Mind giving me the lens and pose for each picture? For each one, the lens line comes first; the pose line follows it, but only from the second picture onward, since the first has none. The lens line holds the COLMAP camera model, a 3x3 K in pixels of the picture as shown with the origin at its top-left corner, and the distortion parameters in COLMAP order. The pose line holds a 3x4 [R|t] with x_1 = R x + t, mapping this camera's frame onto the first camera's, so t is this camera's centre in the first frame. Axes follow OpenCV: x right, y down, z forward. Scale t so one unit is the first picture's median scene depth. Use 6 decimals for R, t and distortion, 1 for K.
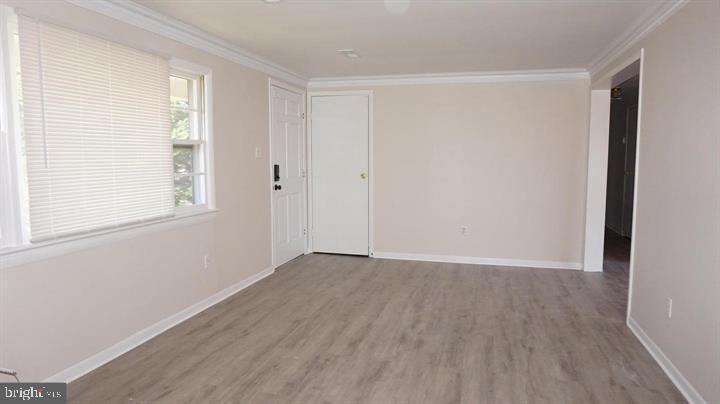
lens RADIAL K [[483.7, 0, 360.0], [0, 483.7, 202.0], [0, 0, 1]] dist [-0.026575, 0.005505]
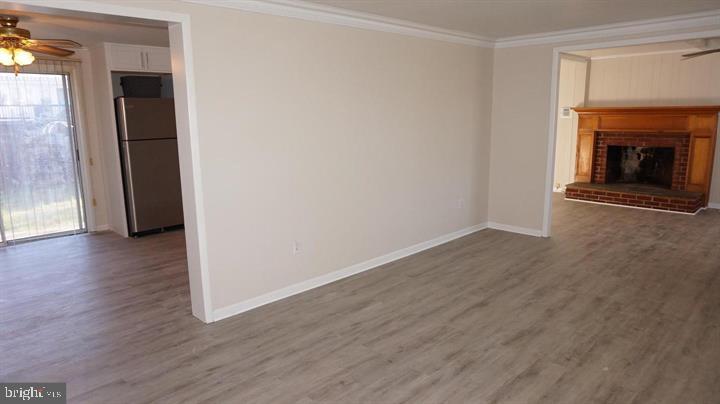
lens RADIAL K [[483.7, 0, 360.0], [0, 483.7, 202.0], [0, 0, 1]] dist [-0.026575, 0.005505]
pose [[-0.871161, -0.078370, 0.484702, -0.139445], [0.060336, 0.962610, 0.264085, -0.226973], [-0.487276, 0.259306, -0.833860, 1.845922]]
